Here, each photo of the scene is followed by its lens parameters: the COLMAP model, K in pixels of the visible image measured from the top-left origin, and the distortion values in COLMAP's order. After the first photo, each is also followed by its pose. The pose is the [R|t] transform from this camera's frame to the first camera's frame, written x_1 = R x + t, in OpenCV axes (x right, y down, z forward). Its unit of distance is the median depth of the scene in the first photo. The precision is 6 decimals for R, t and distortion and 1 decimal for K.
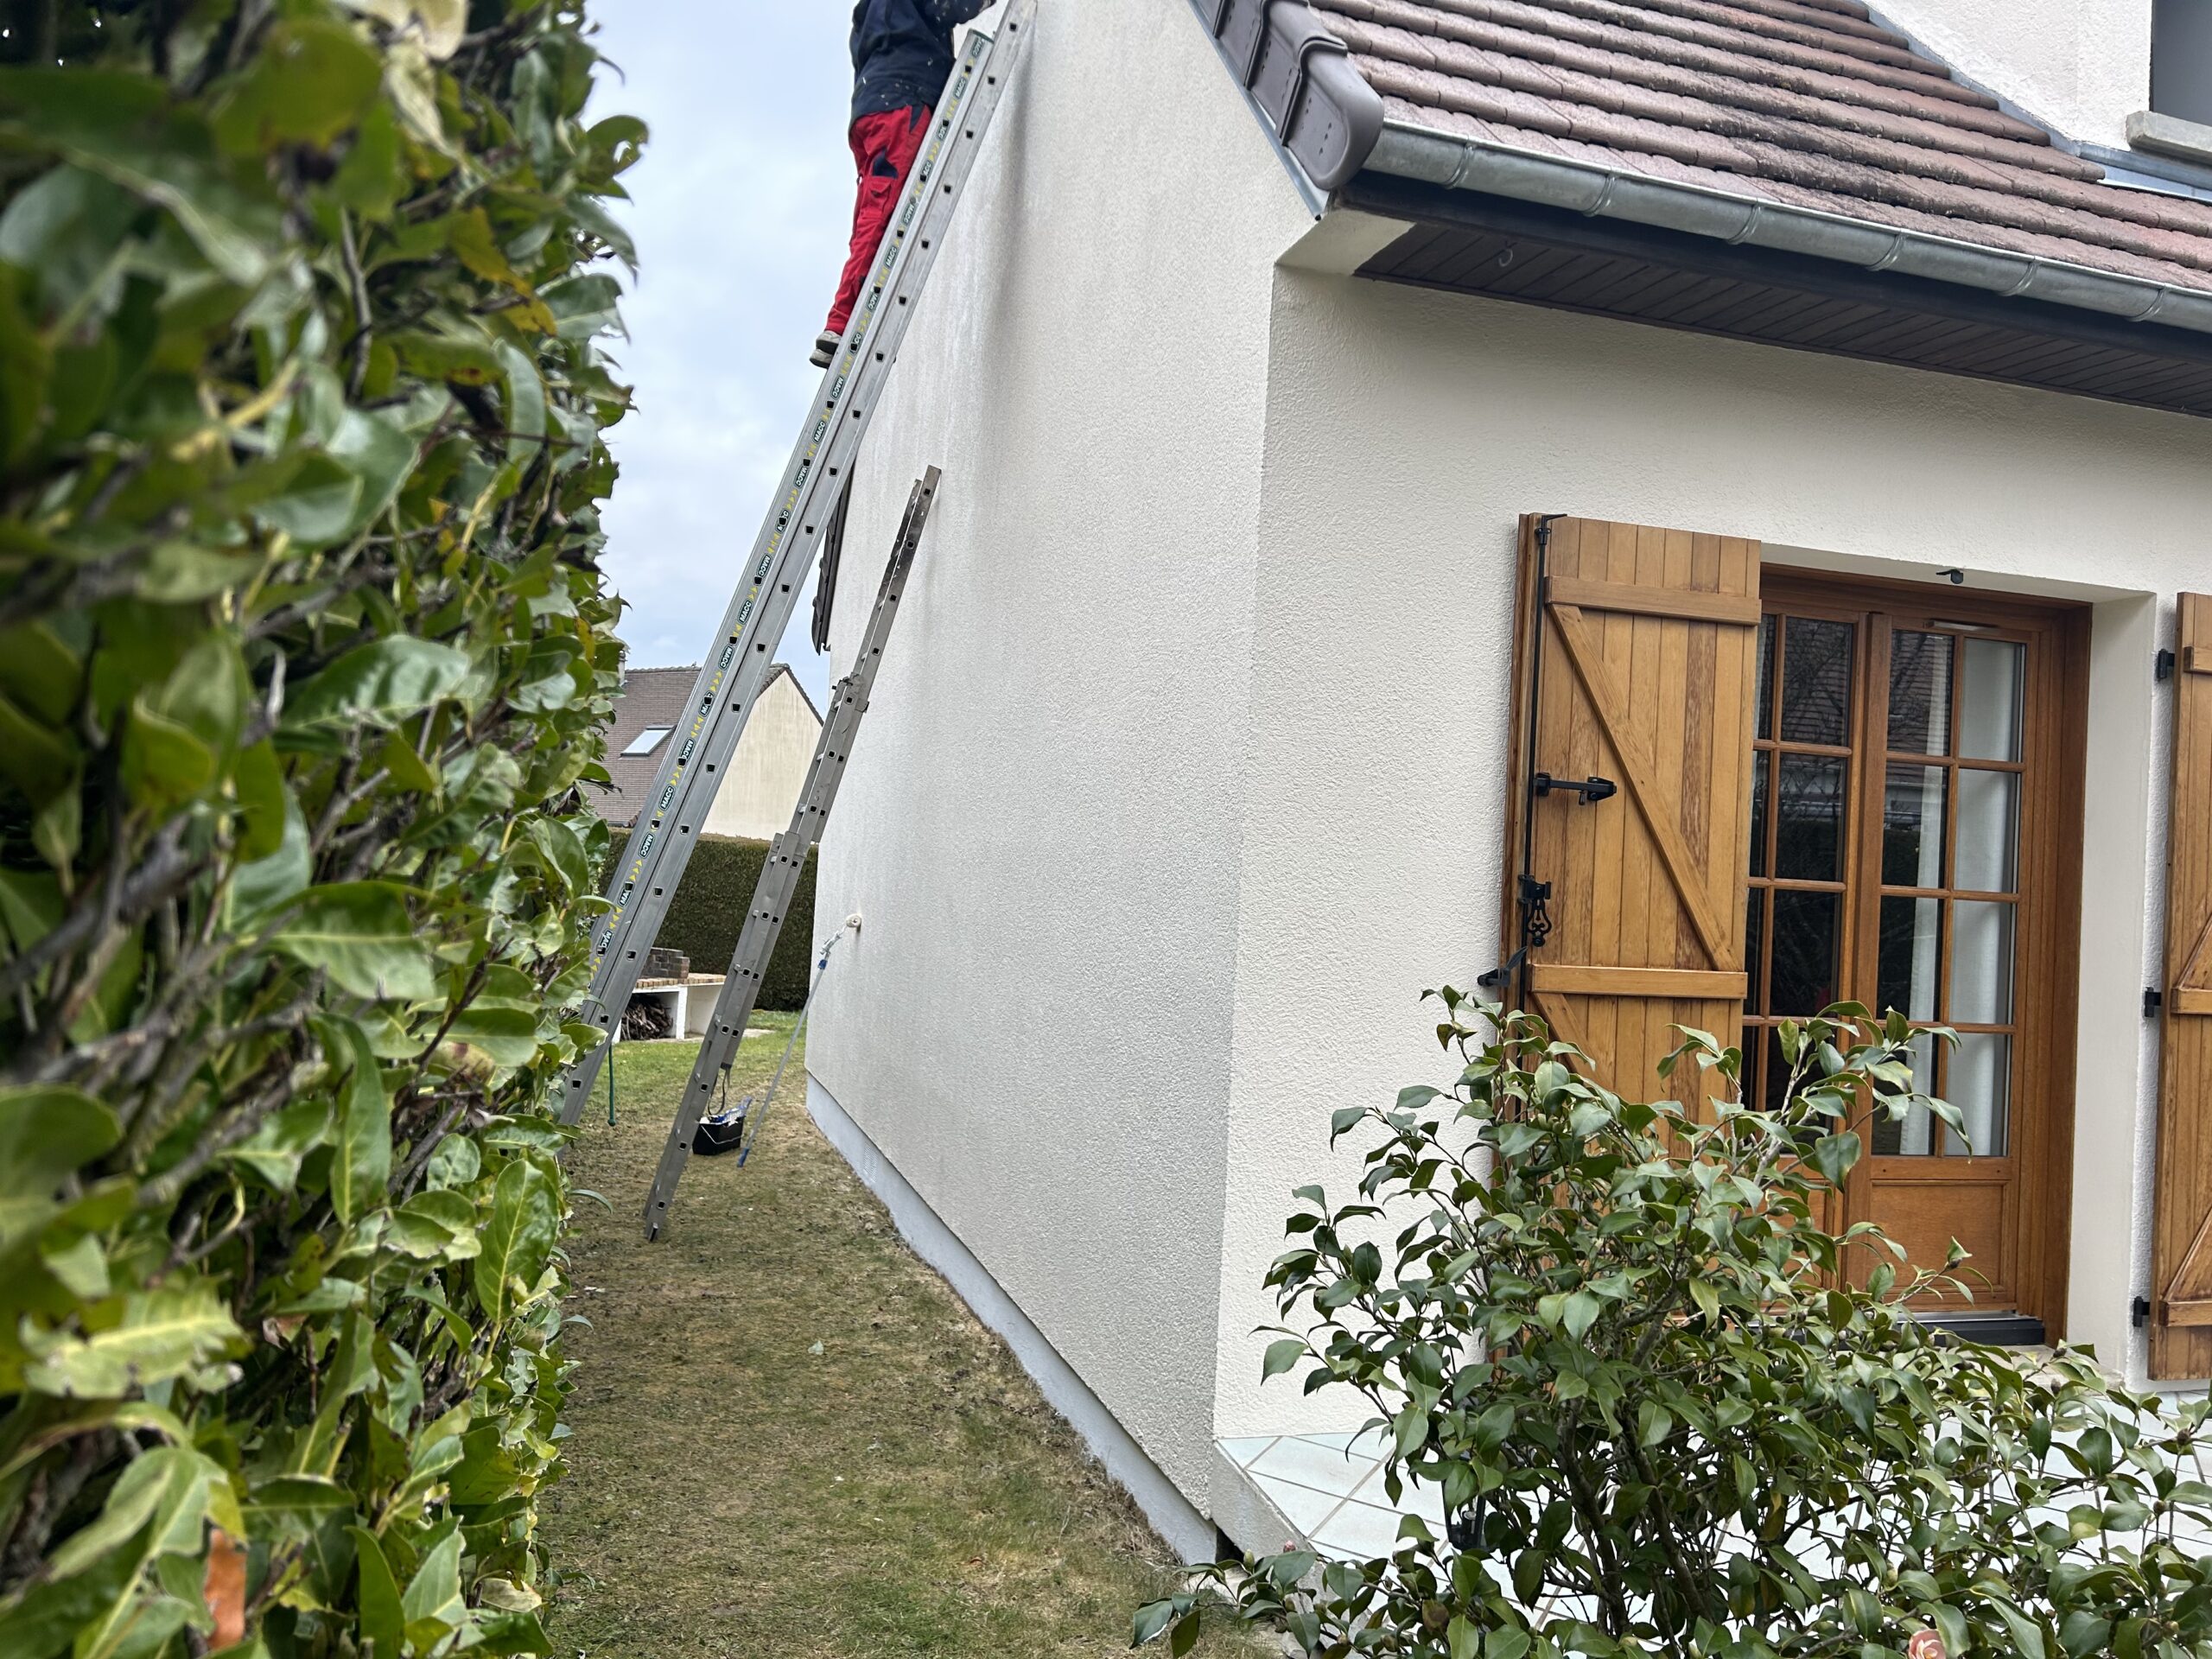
lens RADIAL K [[1672.1, 0, 1101.1], [0, 1672.1, 795.4], [0, 0, 1]] dist [0.068353, -0.071915]
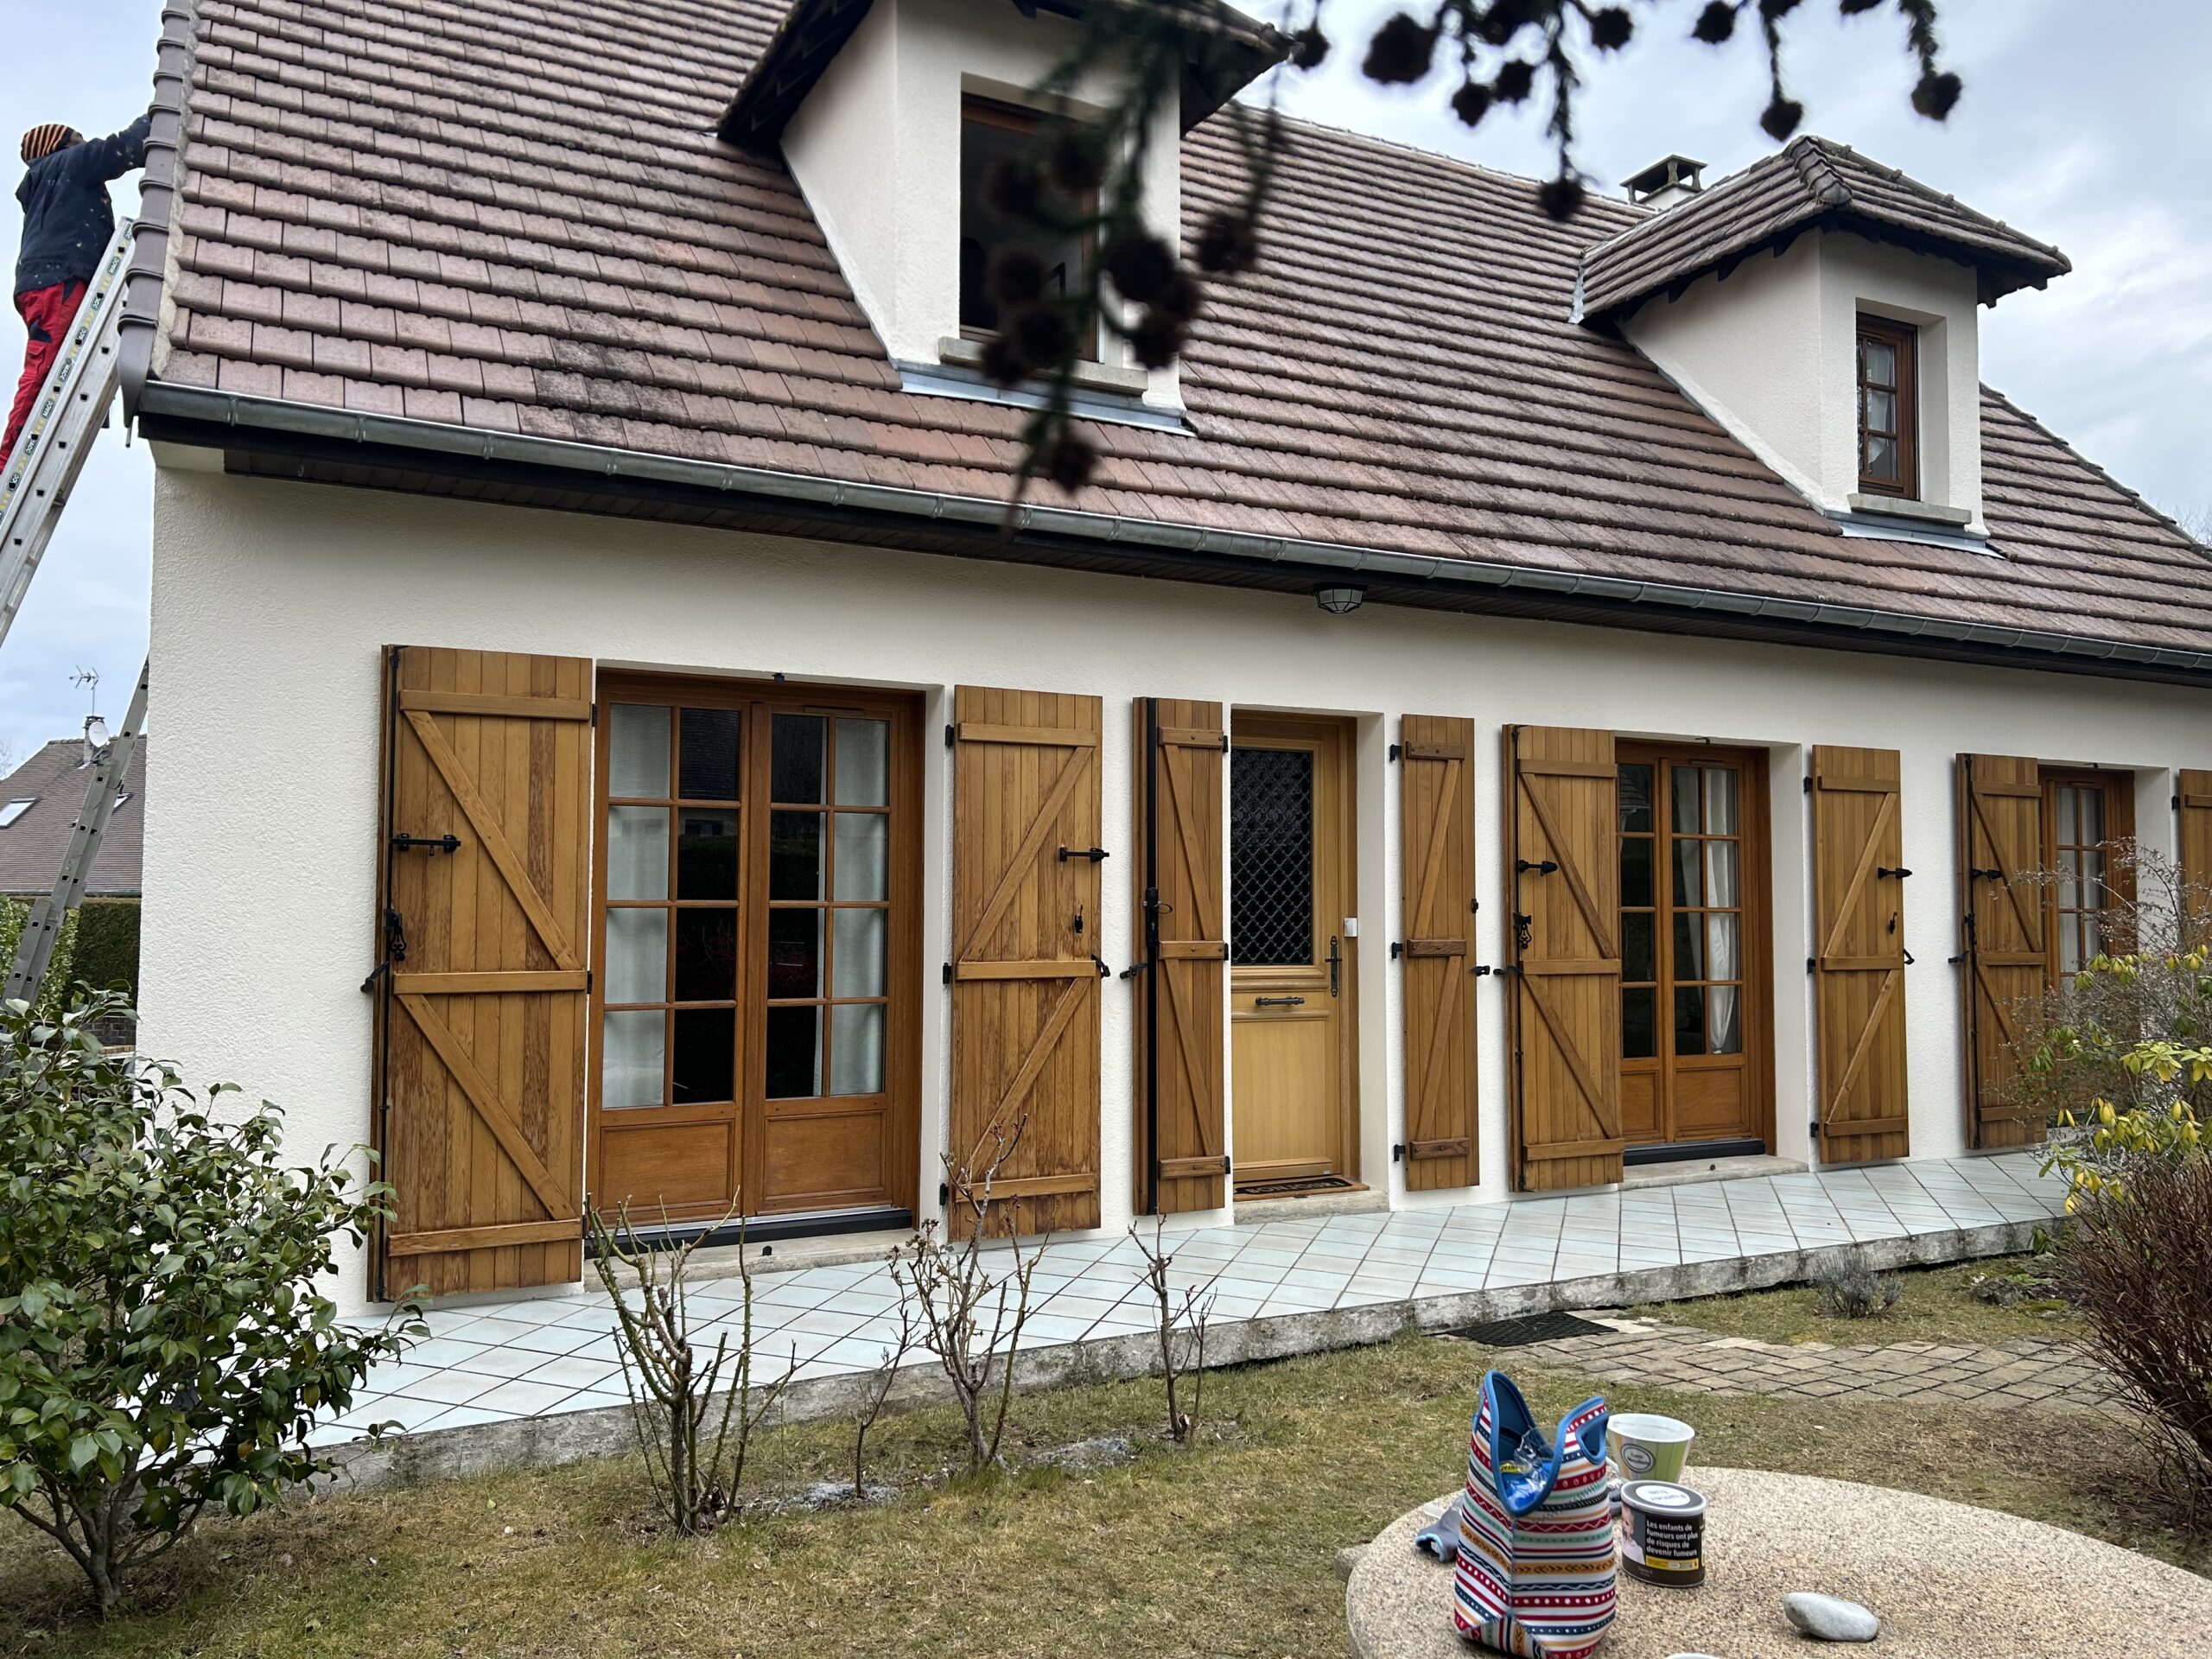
lens RADIAL K [[1672.1, 0, 1095.3], [0, 1672.1, 818.4], [0, 0, 1]] dist [0.068353, -0.071915]
pose [[0.983446, -0.041872, 0.176294, 0.558835], [0.043173, 0.999061, -0.003546, 0.002876], [-0.175980, 0.011098, 0.984331, -0.440078]]
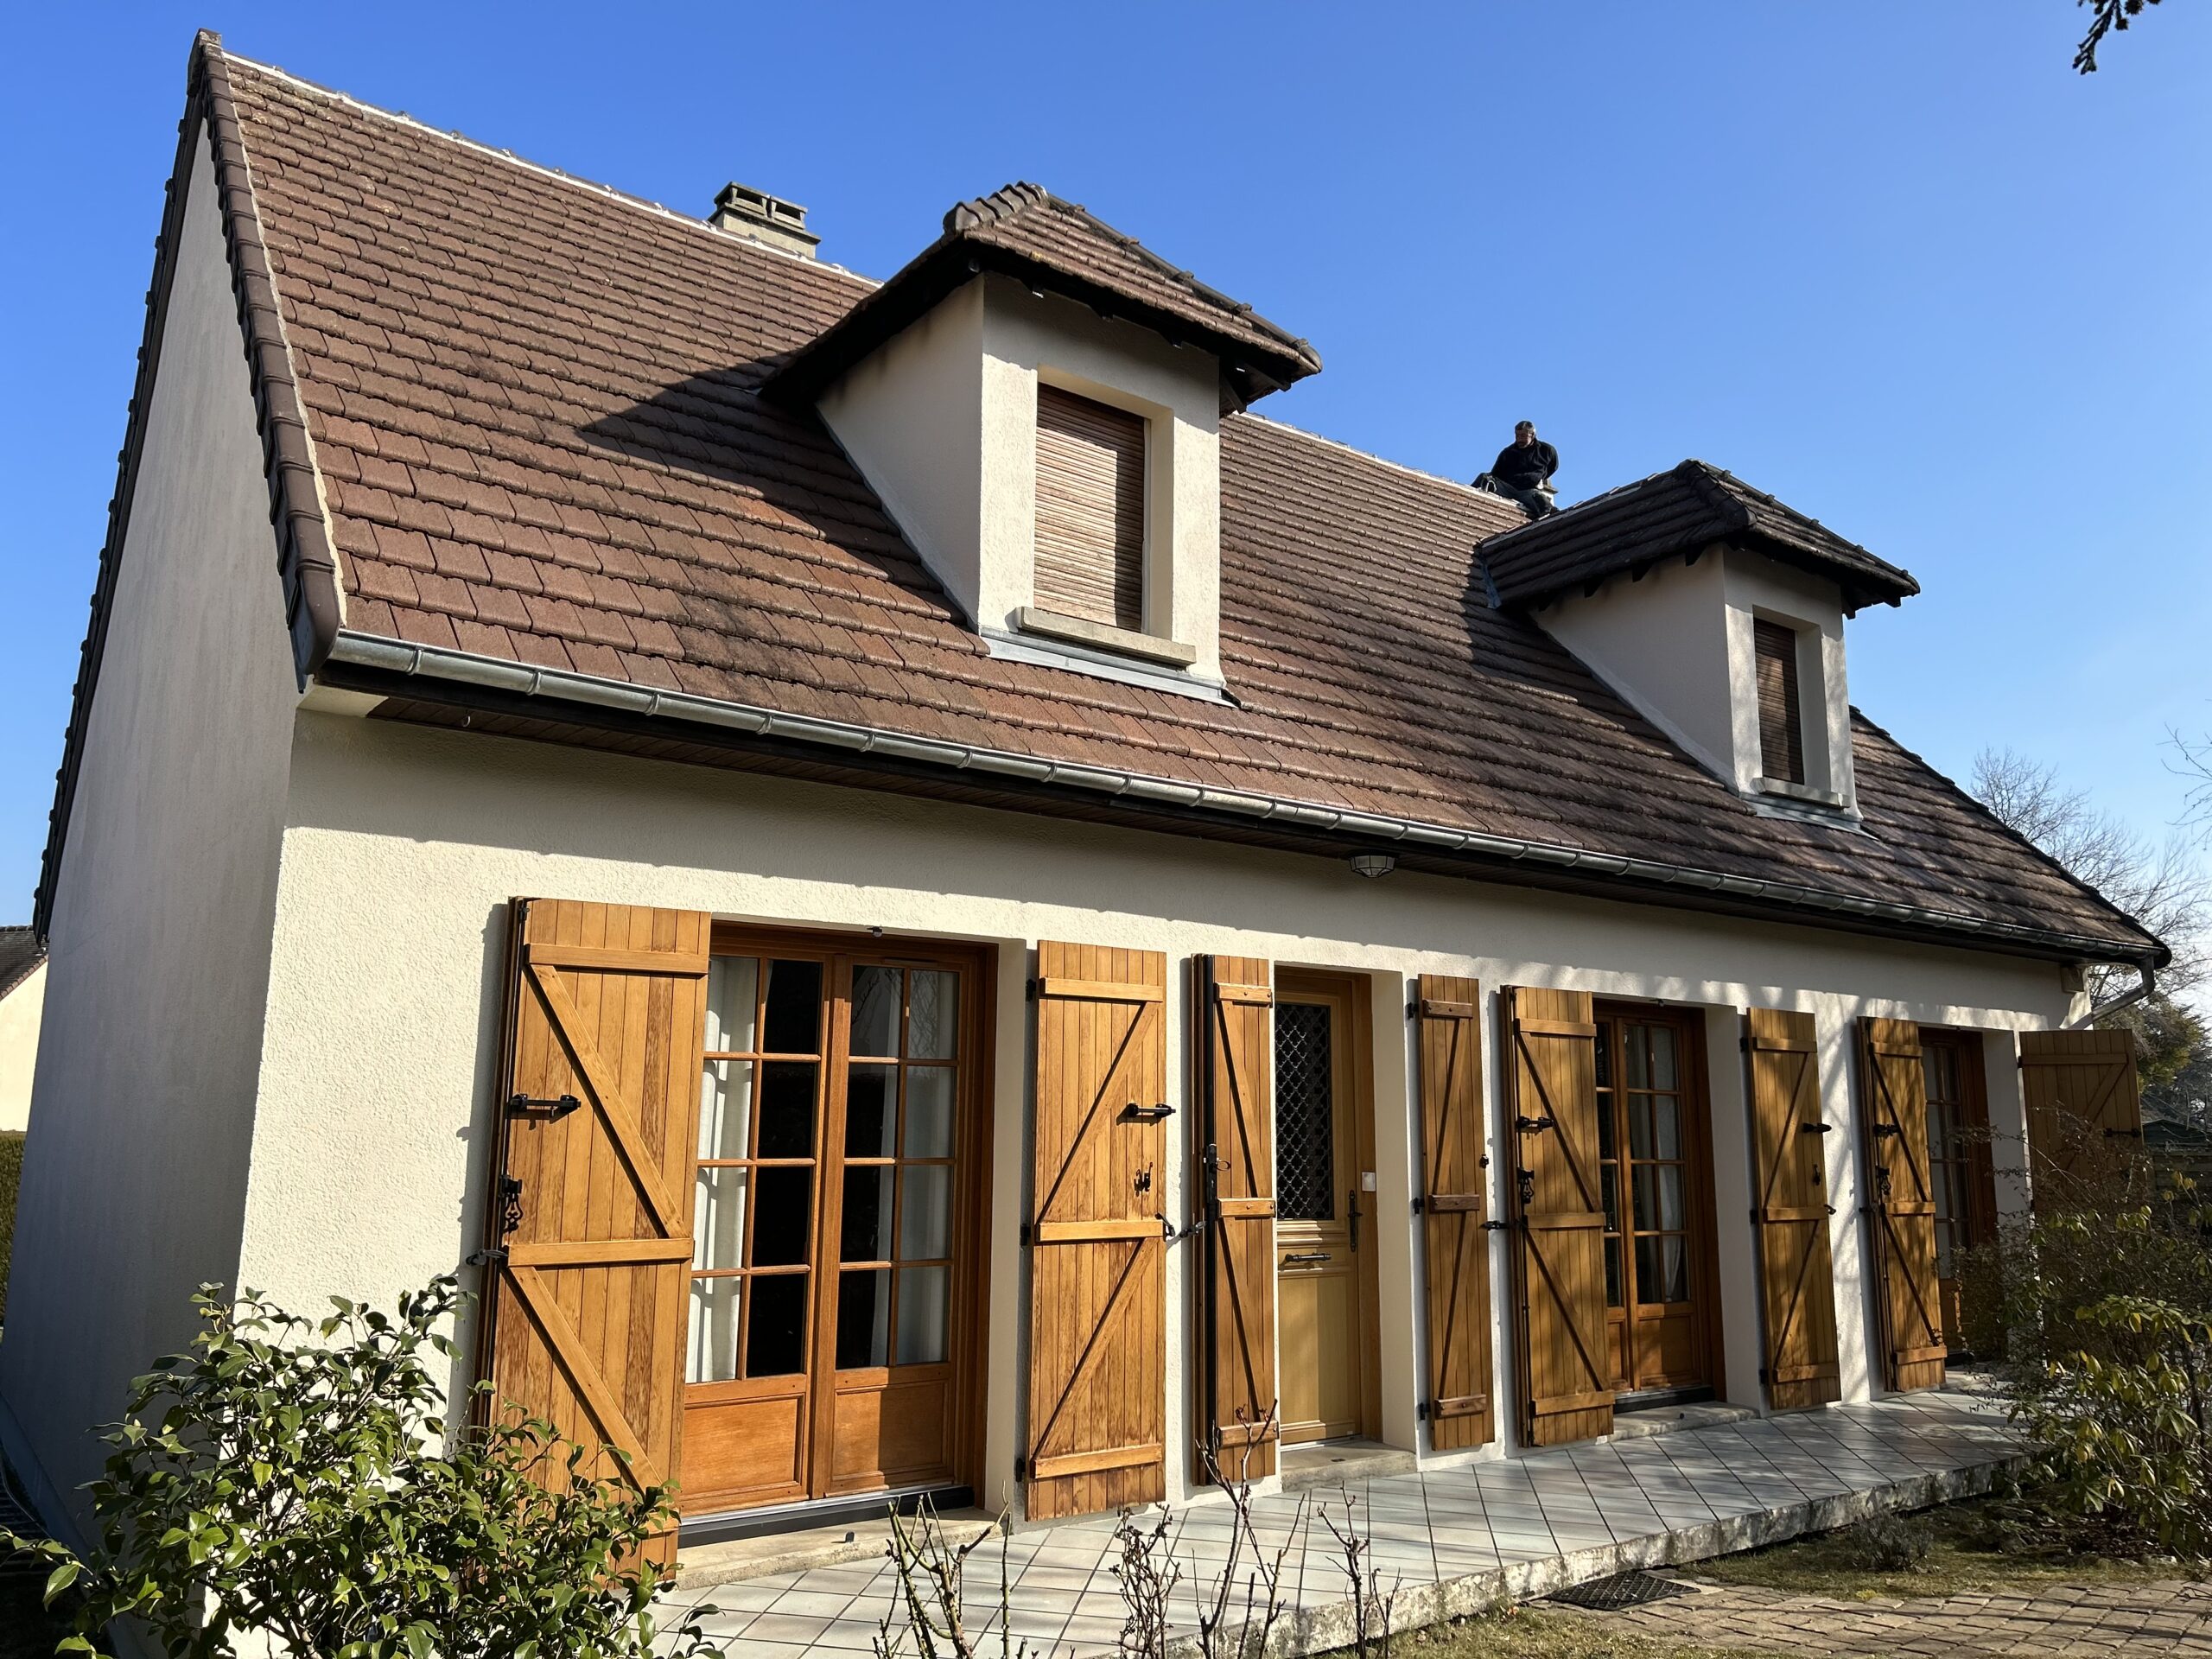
lens RADIAL K [[1672.1, 0, 1110.2], [0, 1672.1, 824.9], [0, 0, 1]] dist [0.068353, -0.071915]
pose [[0.941805, 0.014488, 0.335847, 0.242640], [0.028697, 0.991959, -0.123266, -0.044917], [-0.334932, 0.125731, 0.933816, -0.394021]]
